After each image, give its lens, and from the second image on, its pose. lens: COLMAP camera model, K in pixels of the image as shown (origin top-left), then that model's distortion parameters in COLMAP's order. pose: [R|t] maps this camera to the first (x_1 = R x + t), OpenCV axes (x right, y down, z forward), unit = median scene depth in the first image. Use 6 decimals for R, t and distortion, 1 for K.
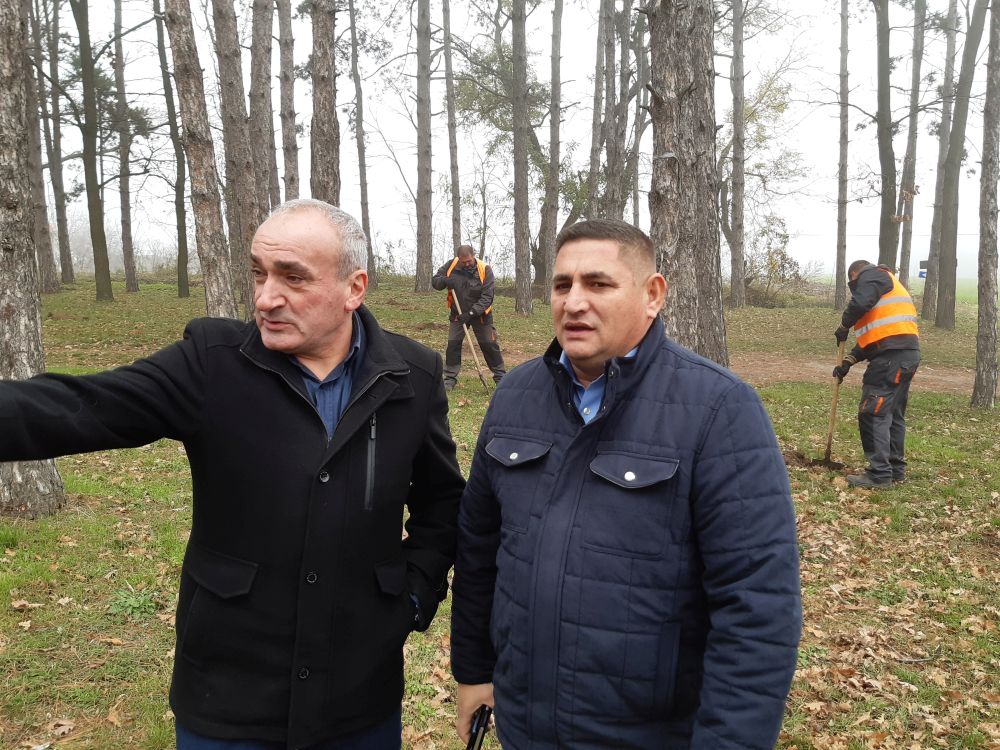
lens RADIAL K [[825.1, 0, 501.3], [0, 825.1, 379.5], [0, 0, 1]] dist [0.080936, -0.134689]
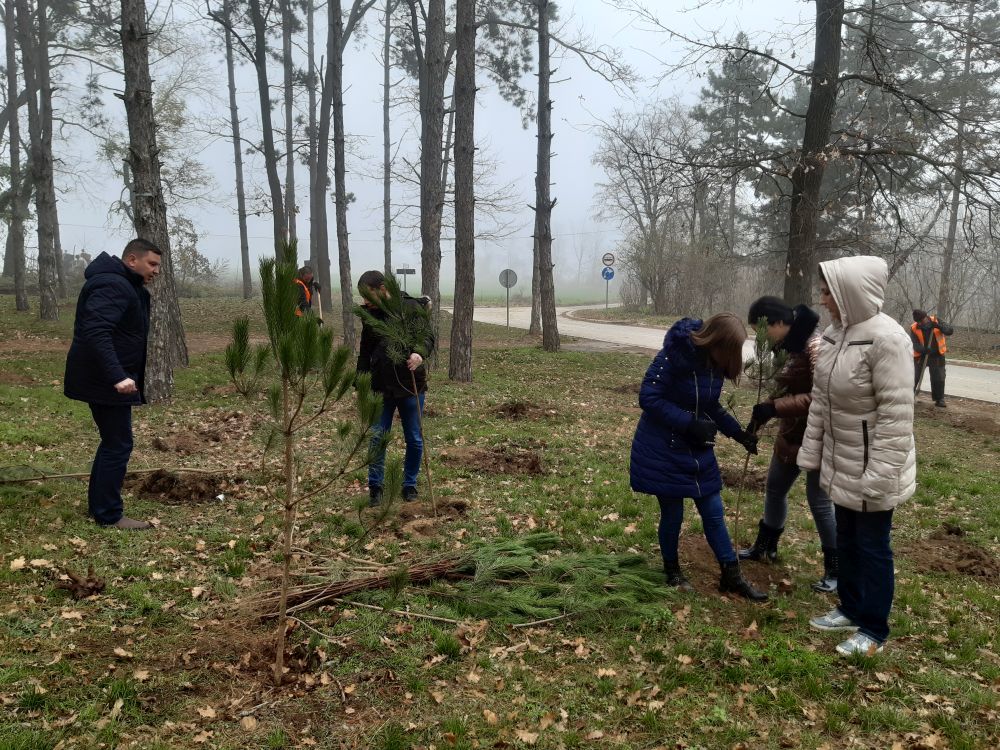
lens RADIAL K [[771.5, 0, 500.0], [0, 771.5, 375.0], [0, 0, 1]] dist [0.075013, -0.125771]
pose [[0.760663, -0.081059, 0.644067, -0.061848], [0.073941, 0.996535, 0.038092, 0.012942], [-0.644922, 0.018648, 0.764020, -0.122106]]
